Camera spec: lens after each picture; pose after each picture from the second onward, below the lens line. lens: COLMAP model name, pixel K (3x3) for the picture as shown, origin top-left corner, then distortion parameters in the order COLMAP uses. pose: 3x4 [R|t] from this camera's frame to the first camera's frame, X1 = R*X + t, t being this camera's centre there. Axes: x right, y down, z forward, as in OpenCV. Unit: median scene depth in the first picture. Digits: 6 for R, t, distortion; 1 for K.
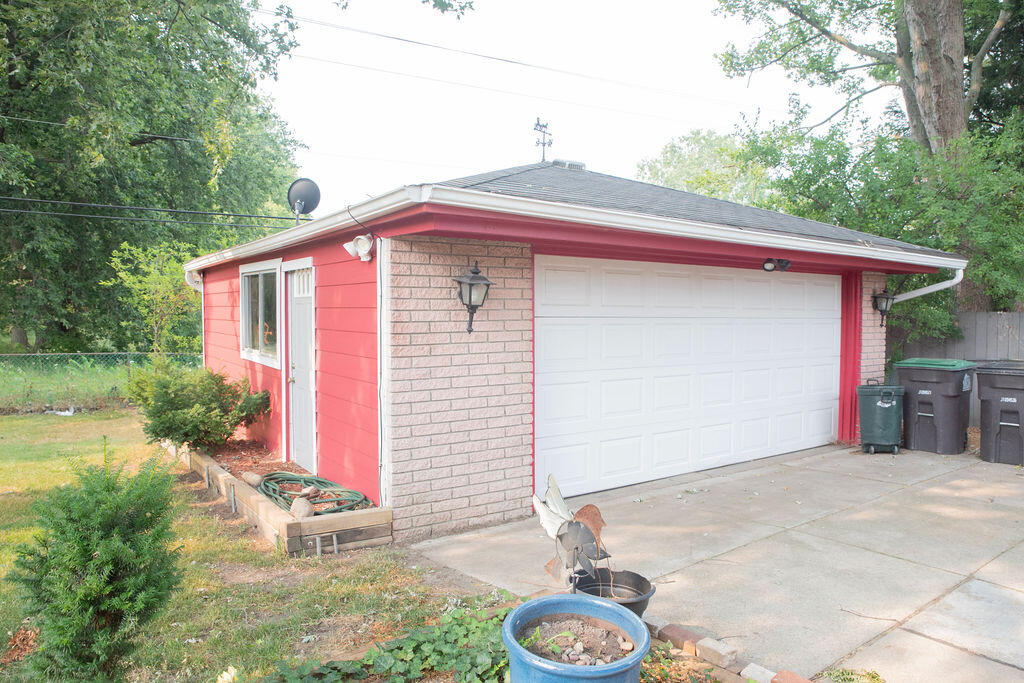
lens RADIAL K [[698.3, 0, 512.0], [0, 698.3, 341.5], [0, 0, 1]] dist [-0.132540, 0.131532]
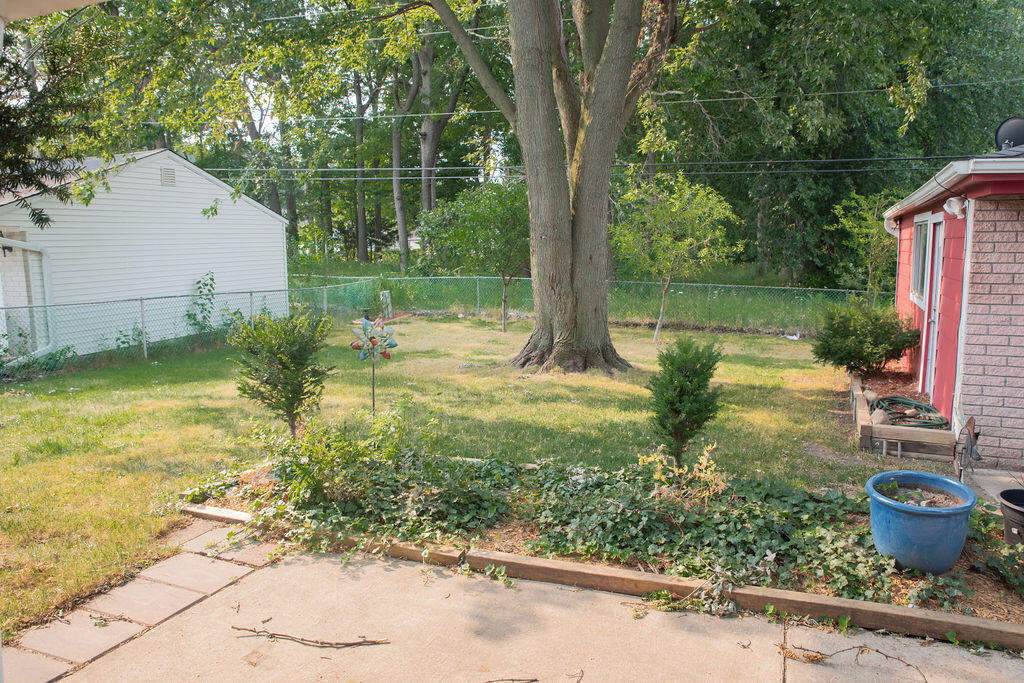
lens RADIAL K [[698.3, 0, 512.0], [0, 698.3, 341.5], [0, 0, 1]] dist [-0.132540, 0.131532]
pose [[0.518624, 0.108956, -0.848031, 0.381057], [-0.032166, 0.993631, 0.107991, -0.011323], [0.854397, -0.028729, 0.518826, -0.225581]]
